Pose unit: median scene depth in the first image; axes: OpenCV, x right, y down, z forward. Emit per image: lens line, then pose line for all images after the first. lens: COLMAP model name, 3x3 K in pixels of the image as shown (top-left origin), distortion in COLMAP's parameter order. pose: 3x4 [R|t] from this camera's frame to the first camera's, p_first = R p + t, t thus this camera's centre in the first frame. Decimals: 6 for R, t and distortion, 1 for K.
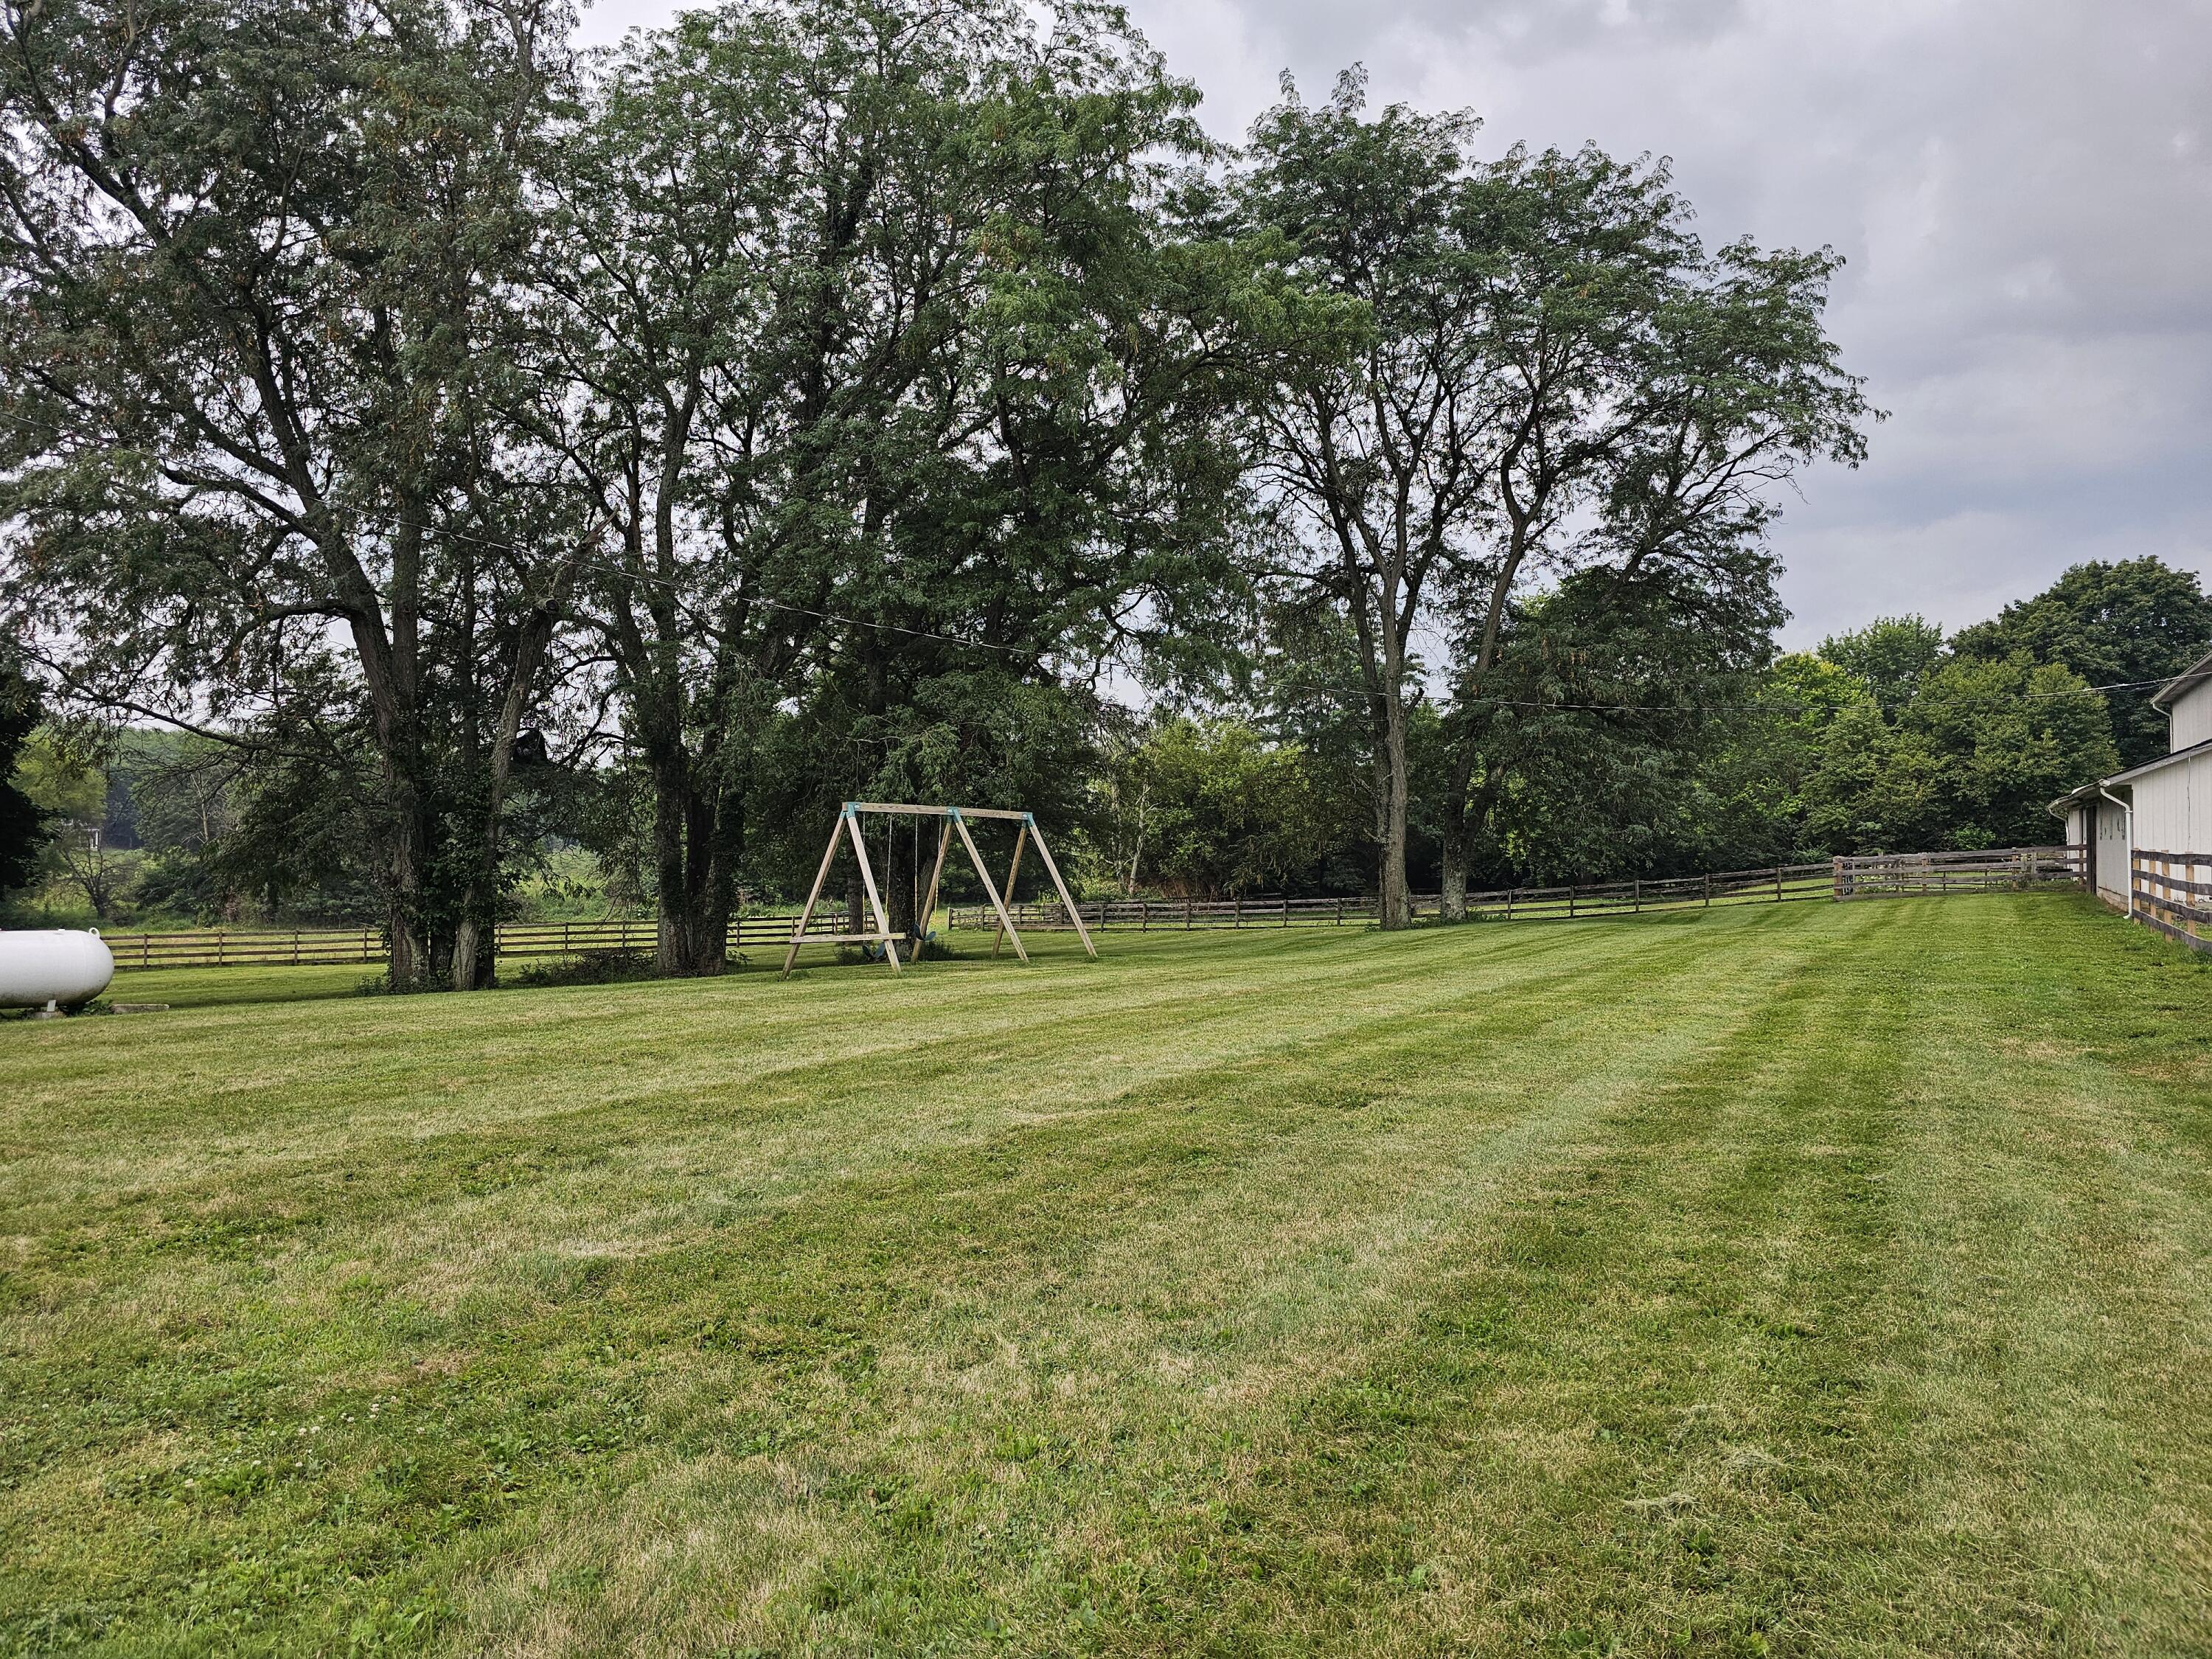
lens RADIAL K [[1491.3, 0, 1109.9], [0, 1491.3, 814.4], [0, 0, 1]] dist [0.062921, -0.051848]
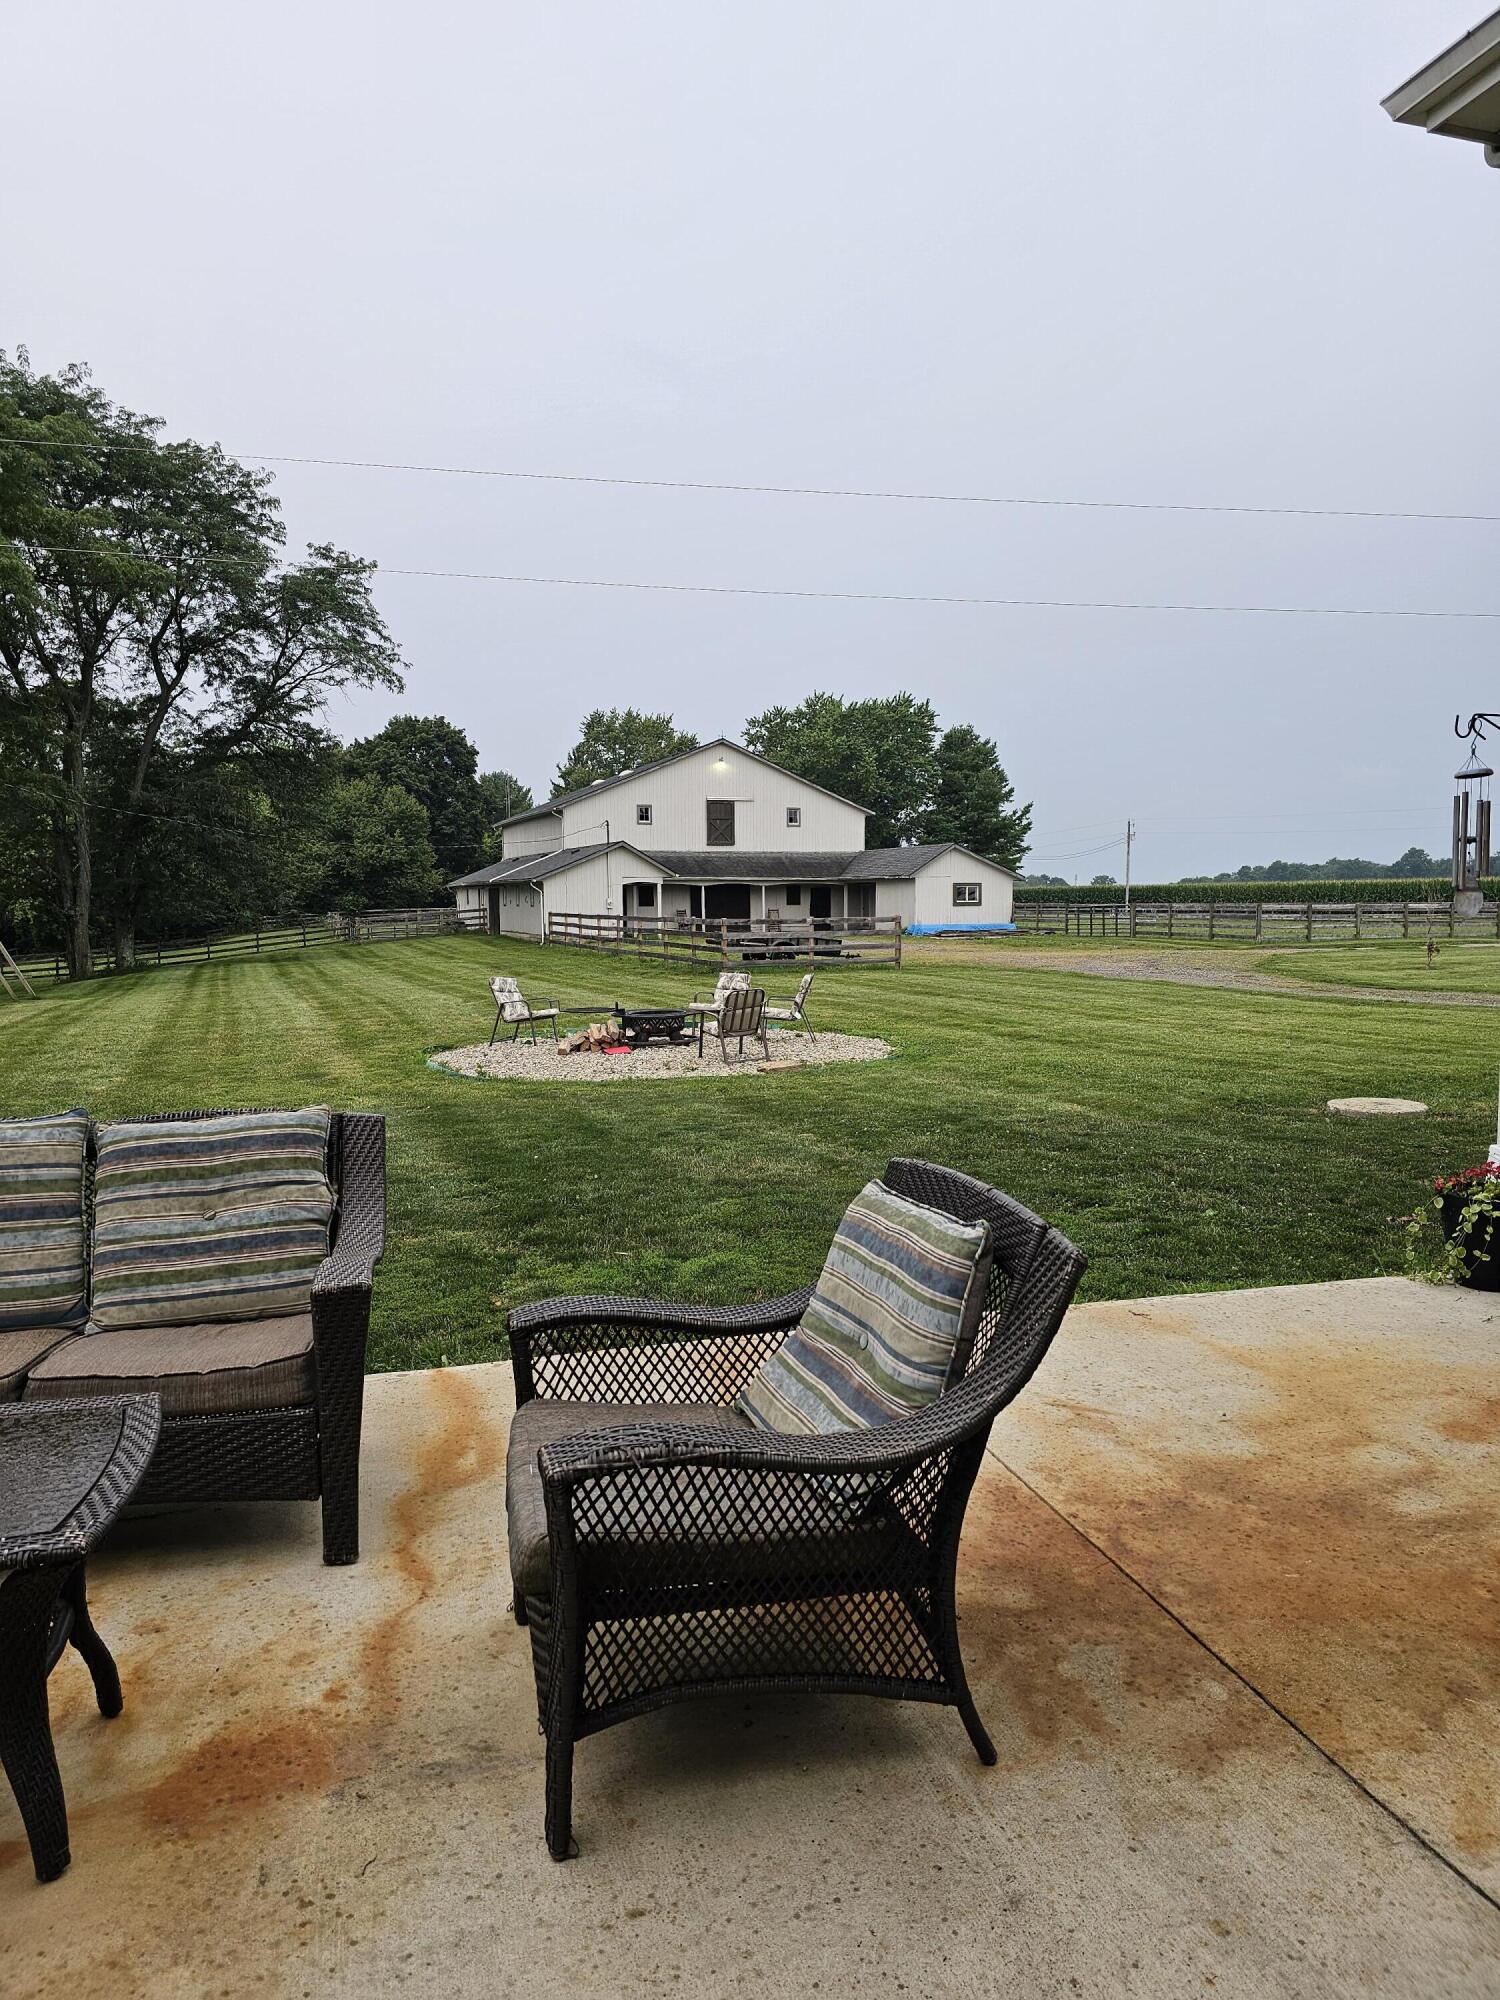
lens RADIAL K [[1348.3, 0, 740.2], [0, 1348.3, 1003.0], [0, 0, 1]] dist [0.062921, -0.051848]
pose [[0.644812, -0.071924, 0.760950, -0.304334], [0.001719, 0.995697, 0.092655, -0.012086], [-0.764340, -0.058437, 0.642160, -0.217649]]
